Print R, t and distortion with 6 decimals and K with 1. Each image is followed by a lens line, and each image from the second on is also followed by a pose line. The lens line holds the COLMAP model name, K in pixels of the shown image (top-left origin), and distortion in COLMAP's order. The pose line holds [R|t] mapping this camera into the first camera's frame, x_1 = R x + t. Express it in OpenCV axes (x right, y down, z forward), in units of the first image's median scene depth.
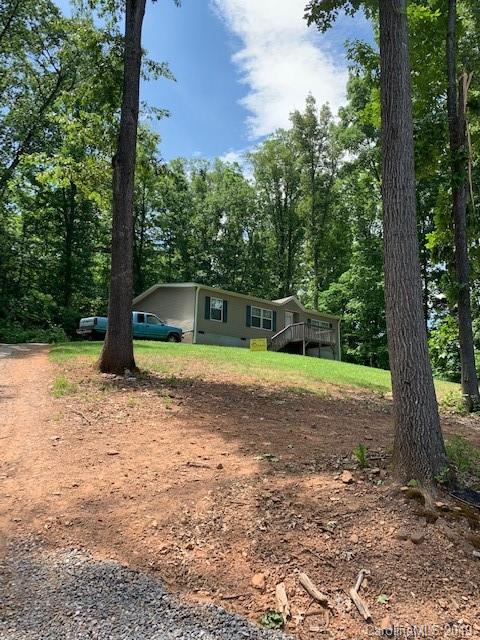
lens RADIAL K [[440.2, 0, 240.0], [0, 440.2, 320.0], [0, 0, 1]] dist [0.007424, 0.001813]
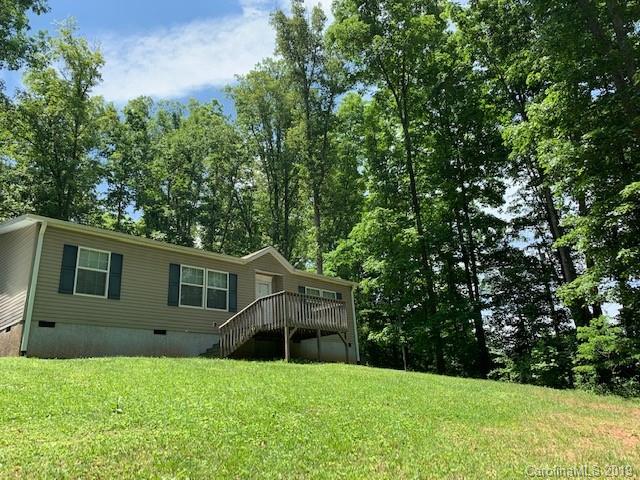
lens RADIAL K [[440.2, 0, 320.0], [0, 440.2, 240.0], [0, 0, 1]] dist [0.007424, 0.001813]
pose [[0.988200, -0.033277, 0.149511, 0.072995], [0.052942, 0.990160, -0.129537, 0.009695], [-0.143729, 0.135924, 0.980238, 0.320573]]
